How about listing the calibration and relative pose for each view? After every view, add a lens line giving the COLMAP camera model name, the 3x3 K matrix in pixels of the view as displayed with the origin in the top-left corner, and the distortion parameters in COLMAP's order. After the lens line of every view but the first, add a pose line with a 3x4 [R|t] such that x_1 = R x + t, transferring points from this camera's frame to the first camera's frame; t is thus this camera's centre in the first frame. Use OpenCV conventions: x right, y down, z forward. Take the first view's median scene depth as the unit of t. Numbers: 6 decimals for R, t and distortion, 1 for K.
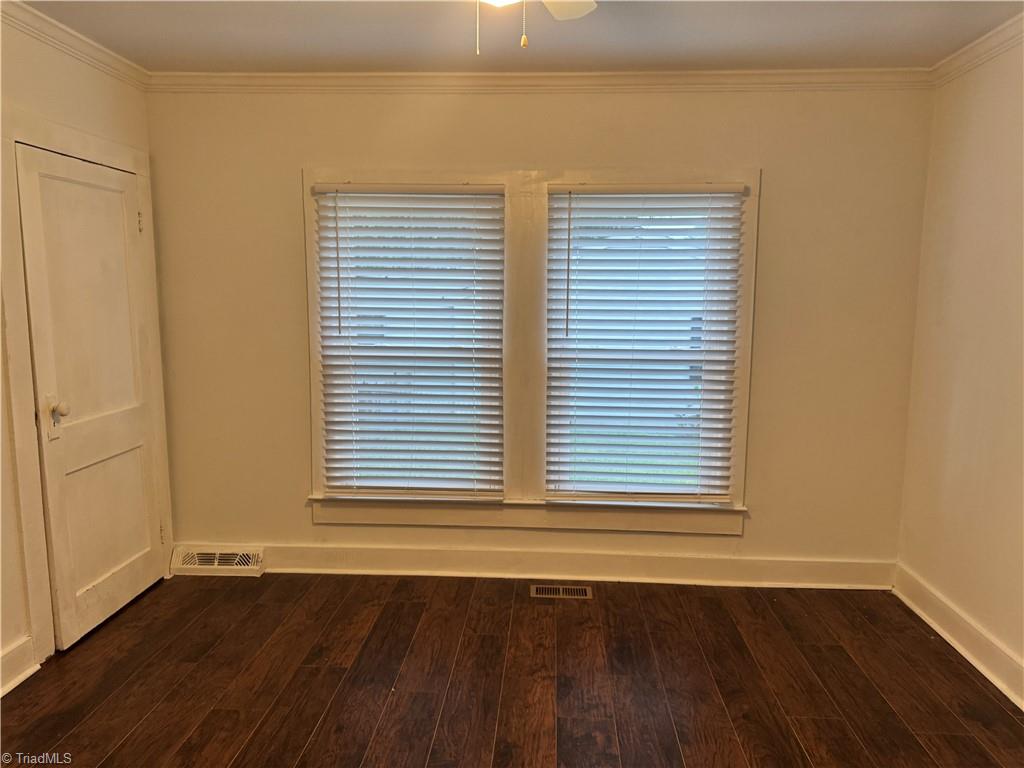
lens RADIAL K [[726.1, 0, 517.7], [0, 726.1, 382.3], [0, 0, 1]] dist [0.002043, -0.004584]
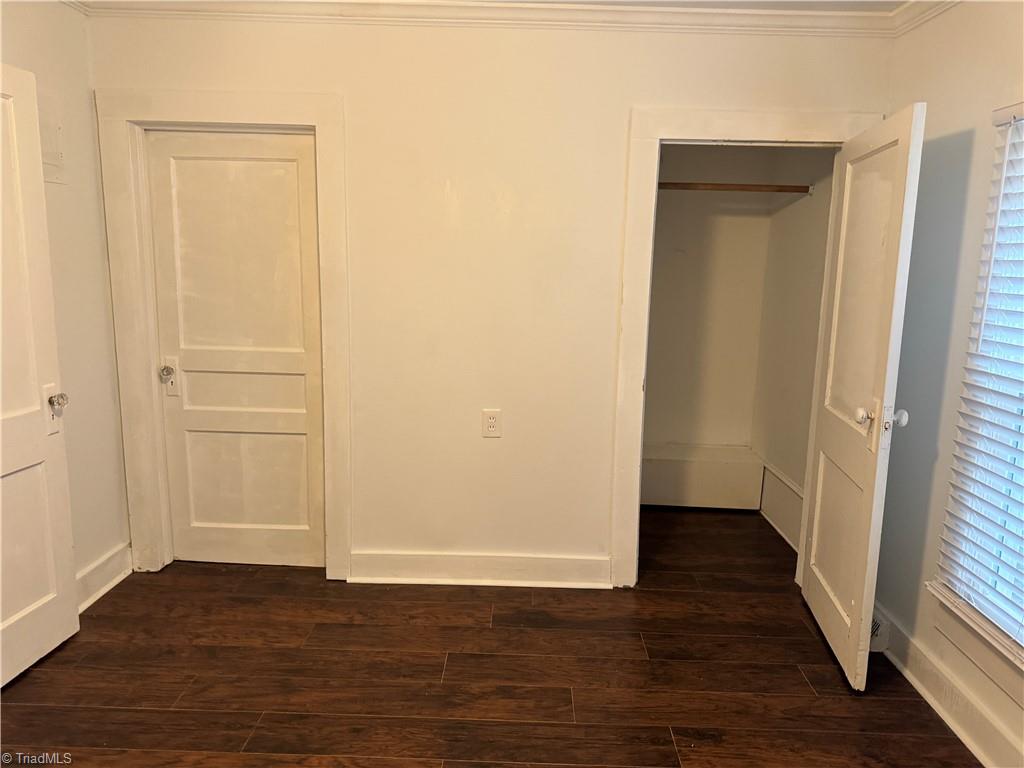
lens RADIAL K [[726.1, 0, 517.7], [0, 726.1, 382.3], [0, 0, 1]] dist [0.002043, -0.004584]
pose [[0.045692, 0.166320, -0.985013, 0.418794], [-0.151597, 0.975777, 0.157728, -0.093575], [0.987386, 0.142118, 0.069799, 0.671681]]
